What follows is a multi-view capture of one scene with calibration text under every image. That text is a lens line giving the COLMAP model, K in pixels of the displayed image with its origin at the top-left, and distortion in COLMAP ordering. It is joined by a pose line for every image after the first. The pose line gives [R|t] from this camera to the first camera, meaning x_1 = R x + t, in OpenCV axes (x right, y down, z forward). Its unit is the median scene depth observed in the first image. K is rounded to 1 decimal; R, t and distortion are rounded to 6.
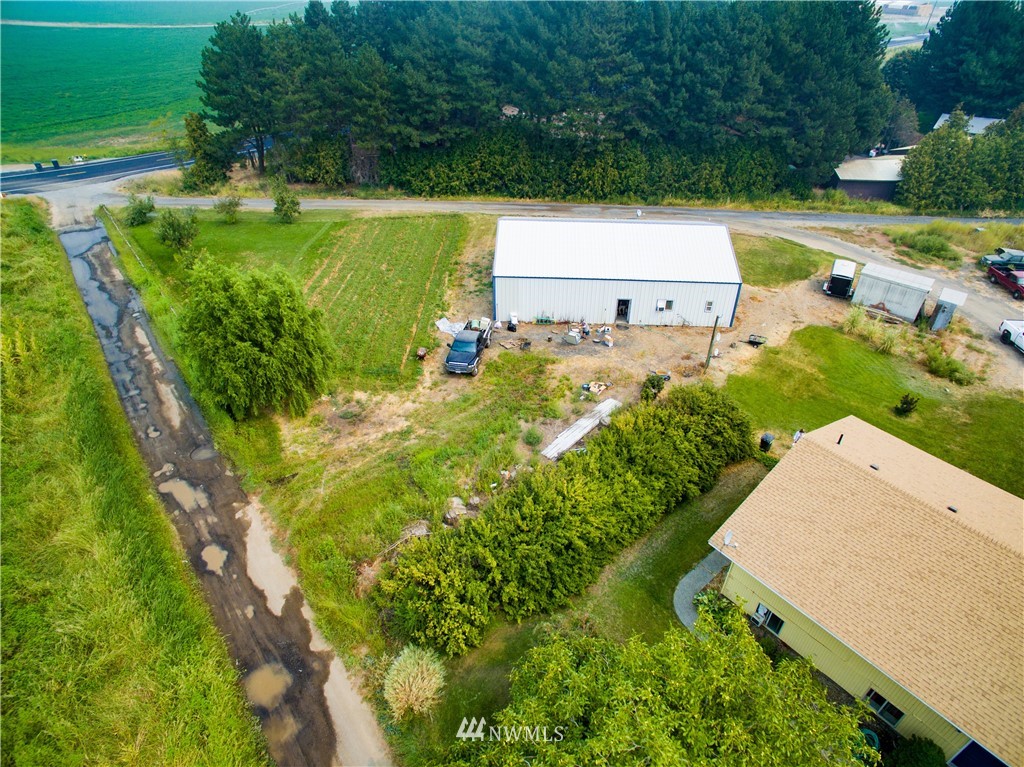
lens RADIAL K [[598.1, 0, 512.0], [0, 598.1, 383.5], [0, 0, 1]] dist [-0.120223, 0.089563]
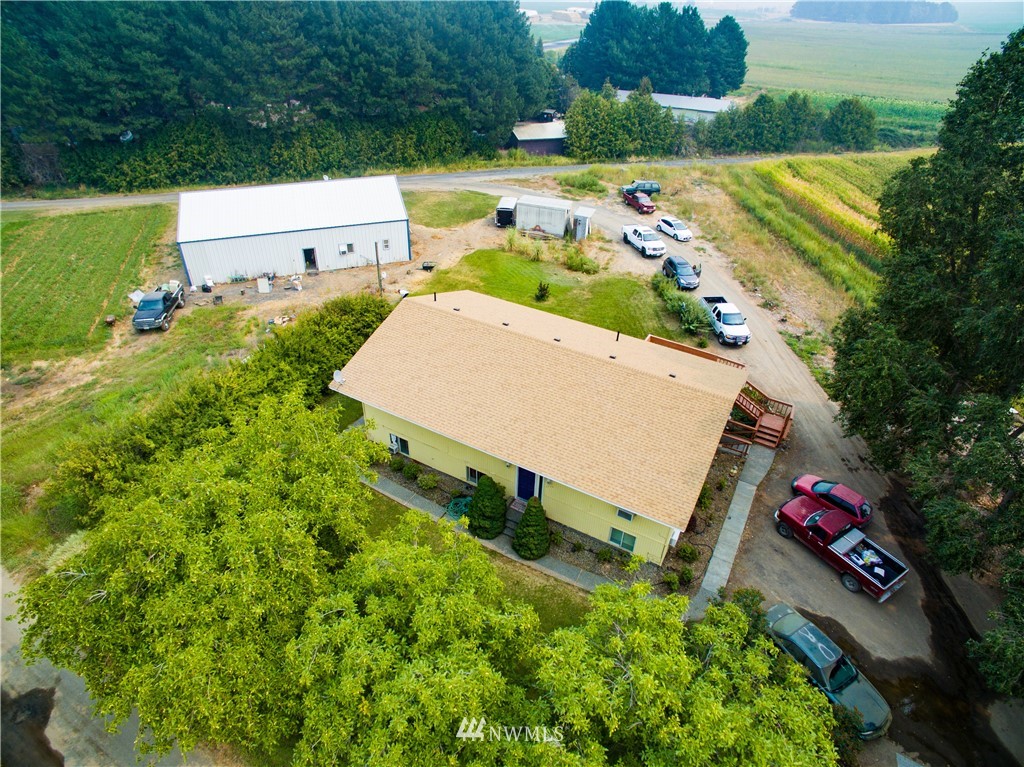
lens RADIAL K [[598.1, 0, 512.0], [0, 598.1, 383.5], [0, 0, 1]] dist [-0.120223, 0.089563]
pose [[0.932256, -0.186570, 0.309984, 0.113689], [0.190313, 0.981551, 0.018410, 0.115527], [-0.307699, 0.041831, 0.950564, -0.109214]]
